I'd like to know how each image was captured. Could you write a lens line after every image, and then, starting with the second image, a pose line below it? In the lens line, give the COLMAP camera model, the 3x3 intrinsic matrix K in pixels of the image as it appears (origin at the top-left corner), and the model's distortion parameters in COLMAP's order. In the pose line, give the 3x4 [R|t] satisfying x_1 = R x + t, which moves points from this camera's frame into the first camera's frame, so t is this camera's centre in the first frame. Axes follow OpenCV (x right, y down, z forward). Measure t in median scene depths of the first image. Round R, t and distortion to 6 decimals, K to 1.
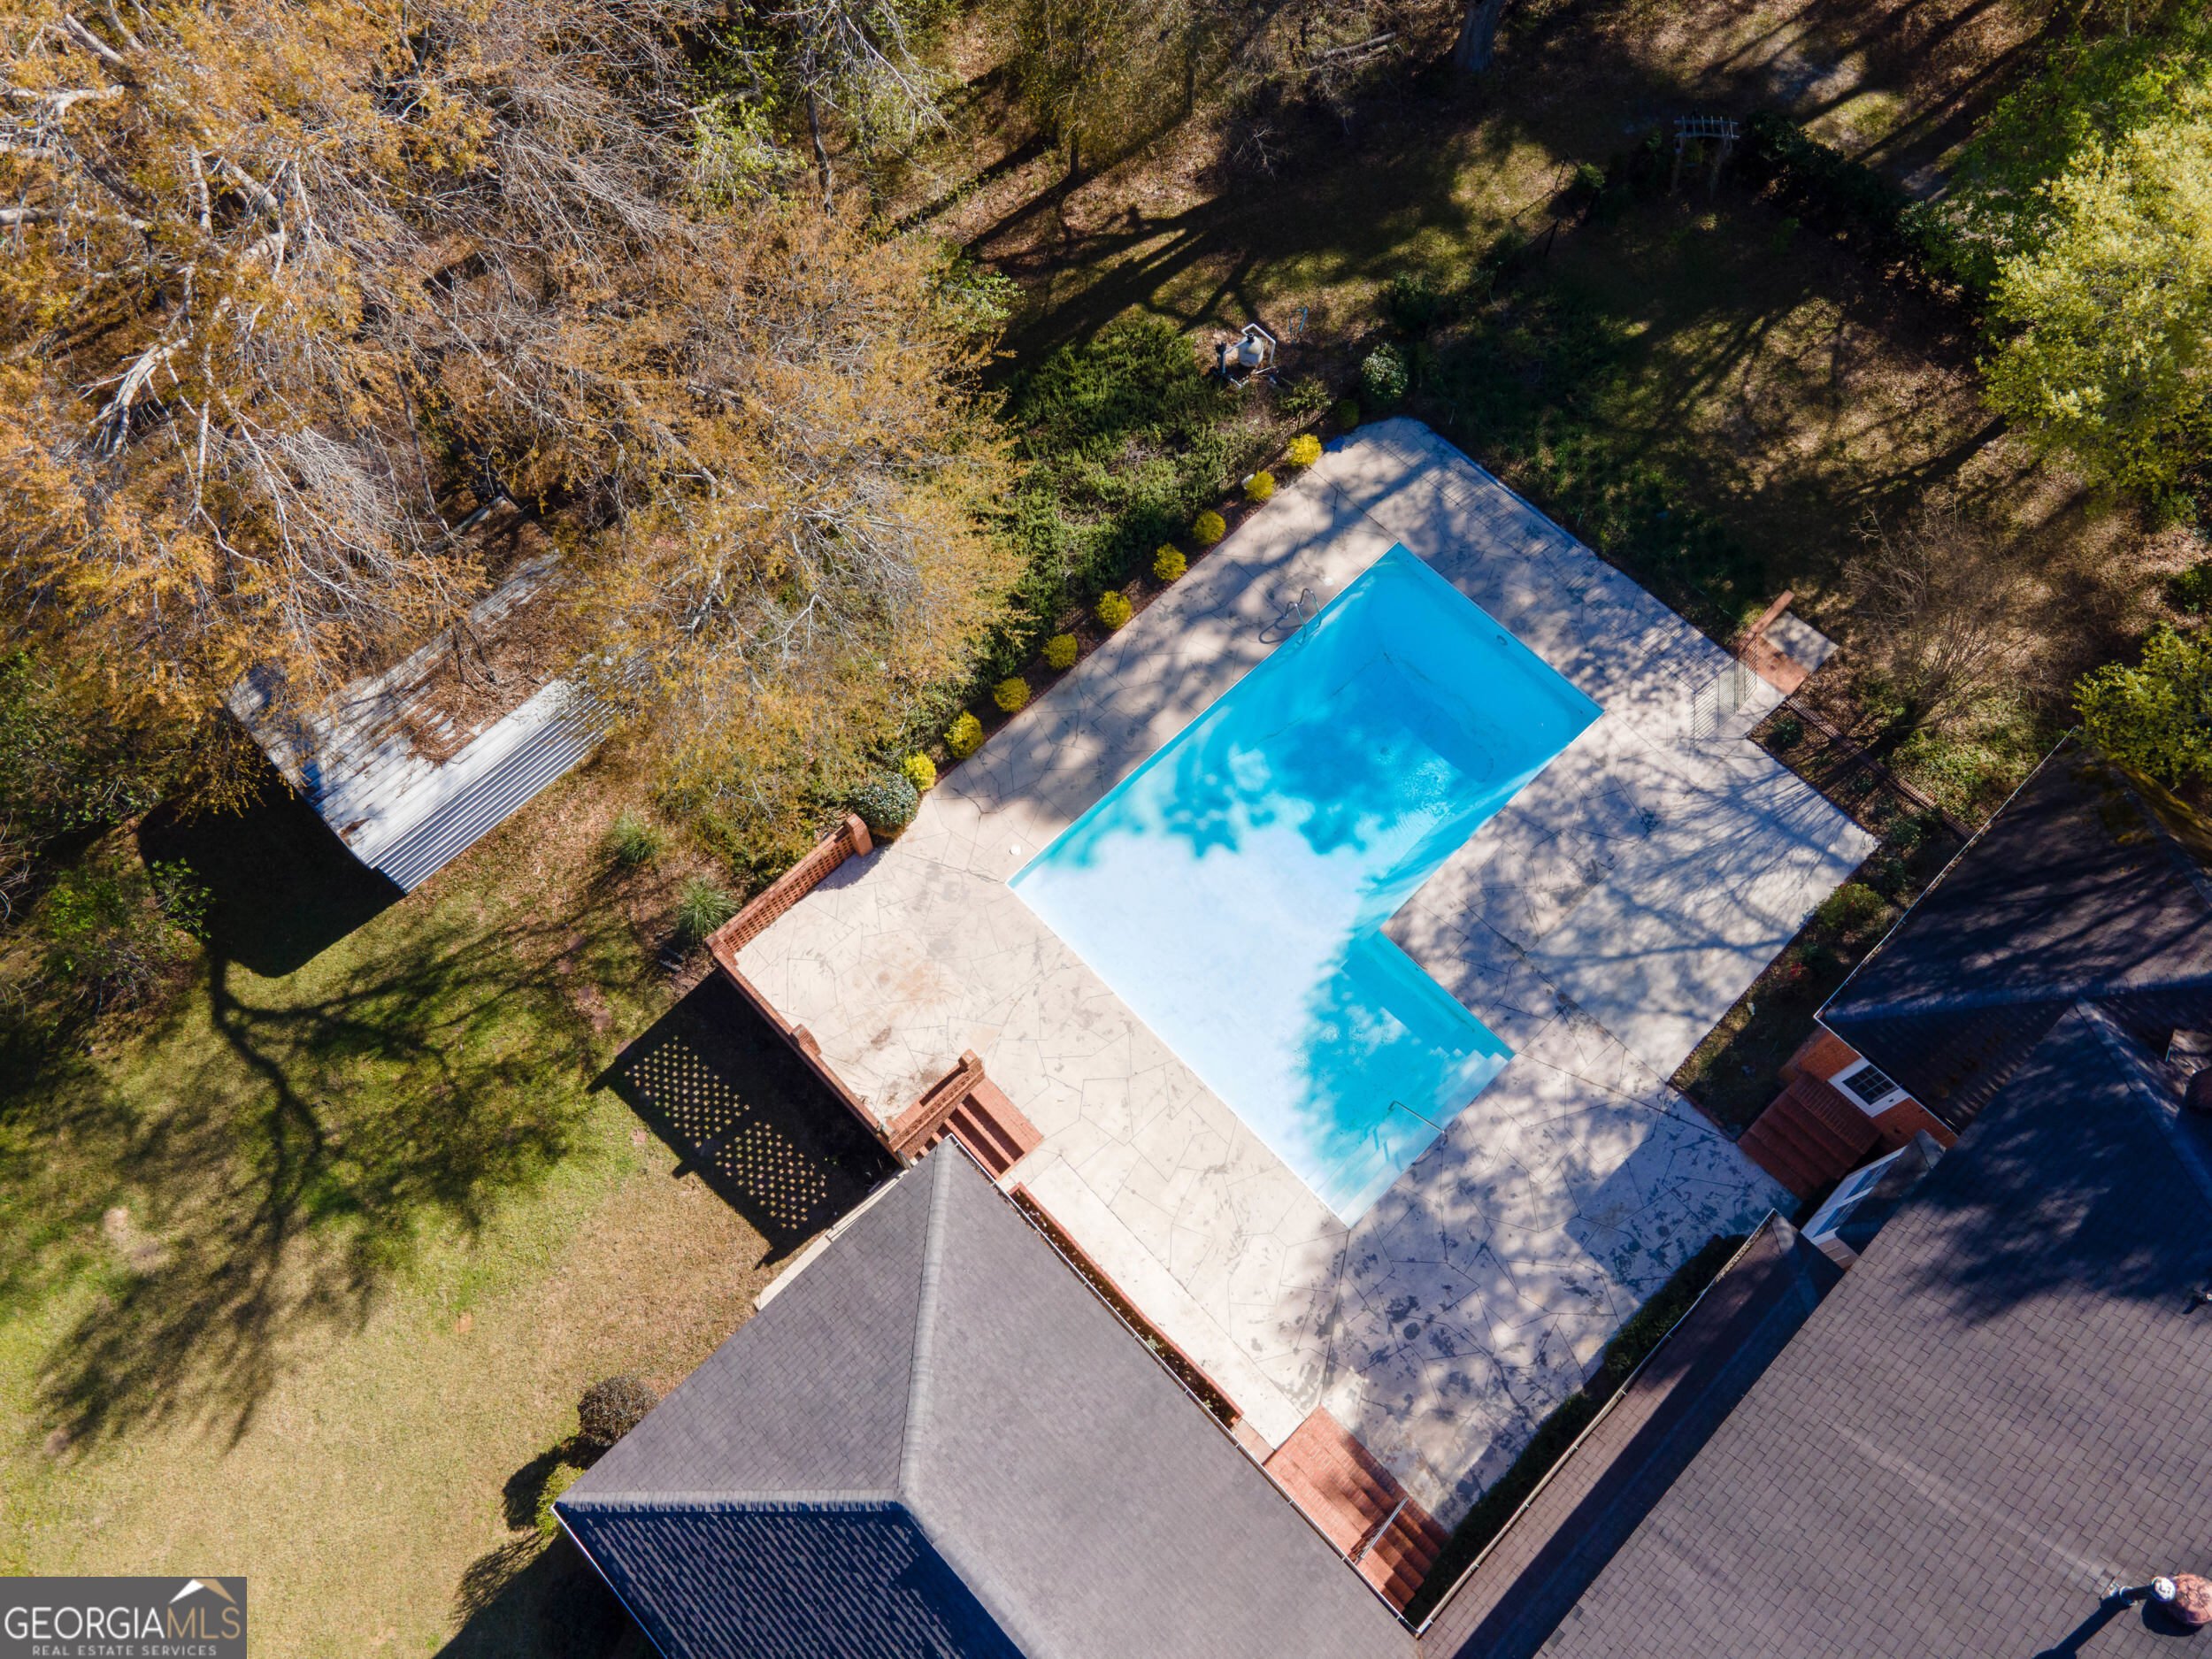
lens RADIAL K [[1638.4, 0, 1101.9], [0, 1638.4, 822.3], [0, 0, 1]] dist [0.046052, 0.013159]
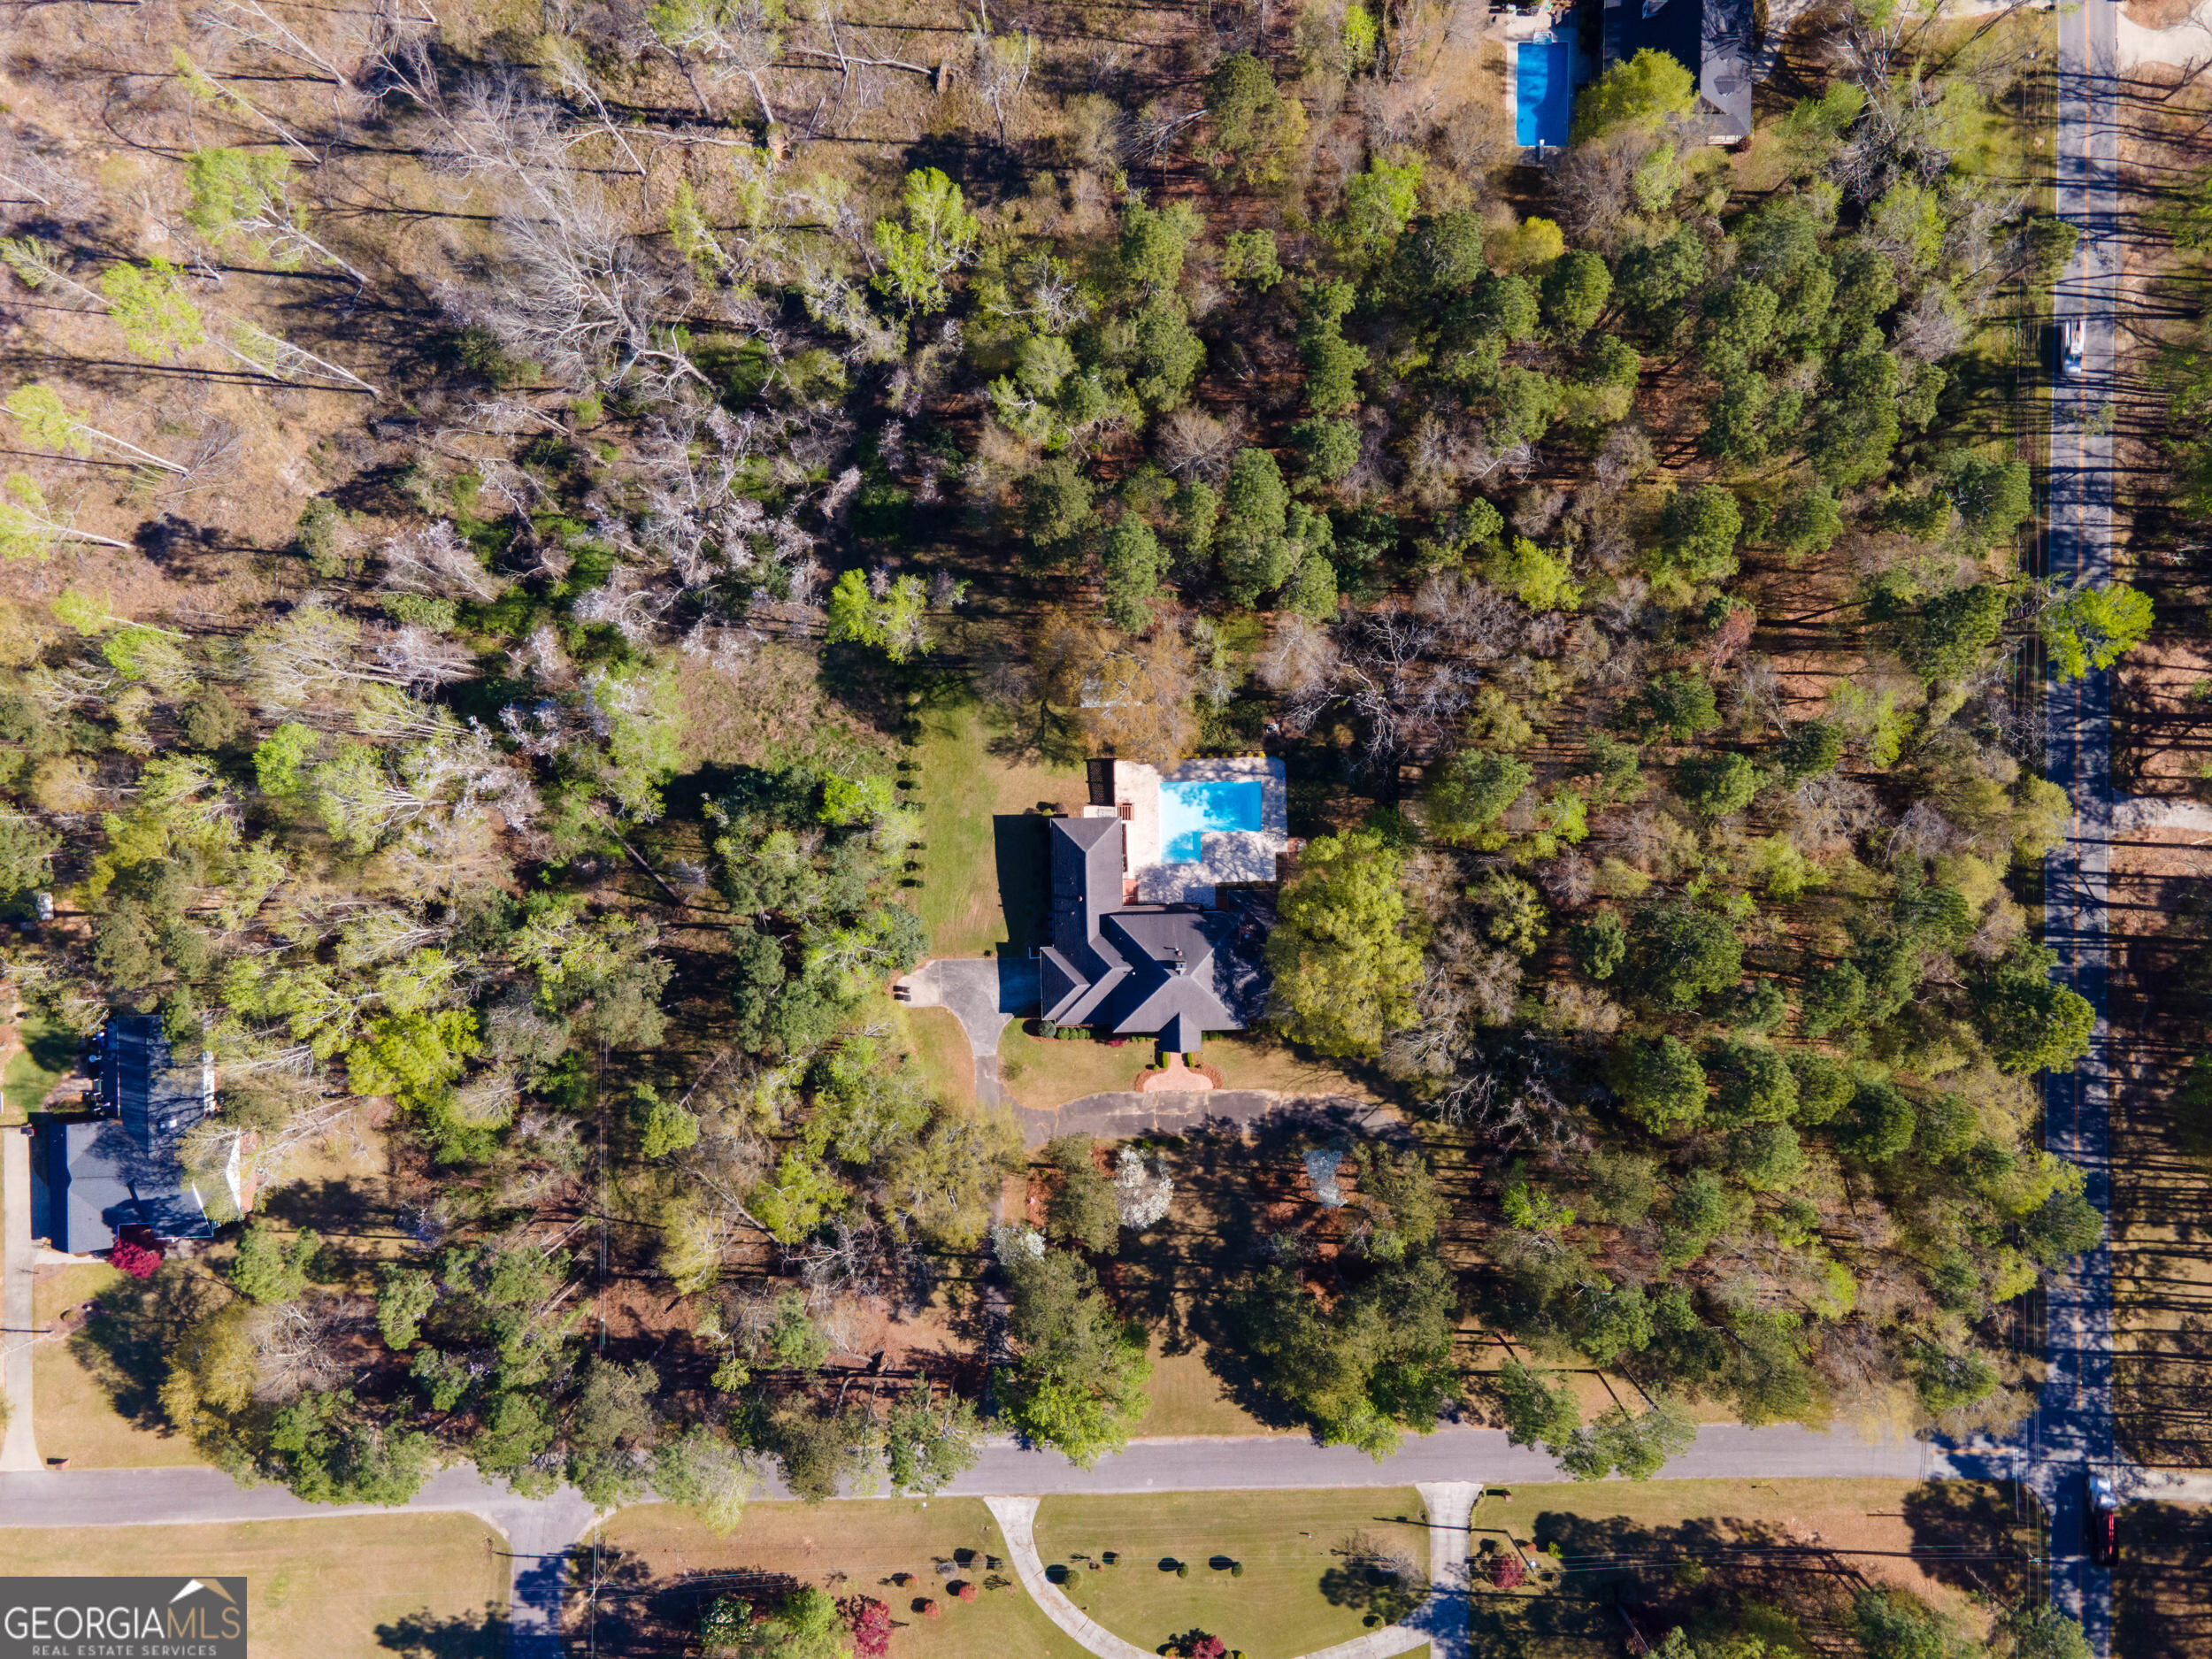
lens RADIAL K [[1638.4, 0, 1101.9], [0, 1638.4, 822.3], [0, 0, 1]] dist [0.046052, 0.013159]
pose [[0.729329, 0.684127, -0.007033, -0.059715], [-0.627375, 0.672856, 0.392002, -1.966119], [0.272911, -0.281486, 0.919938, -4.294139]]
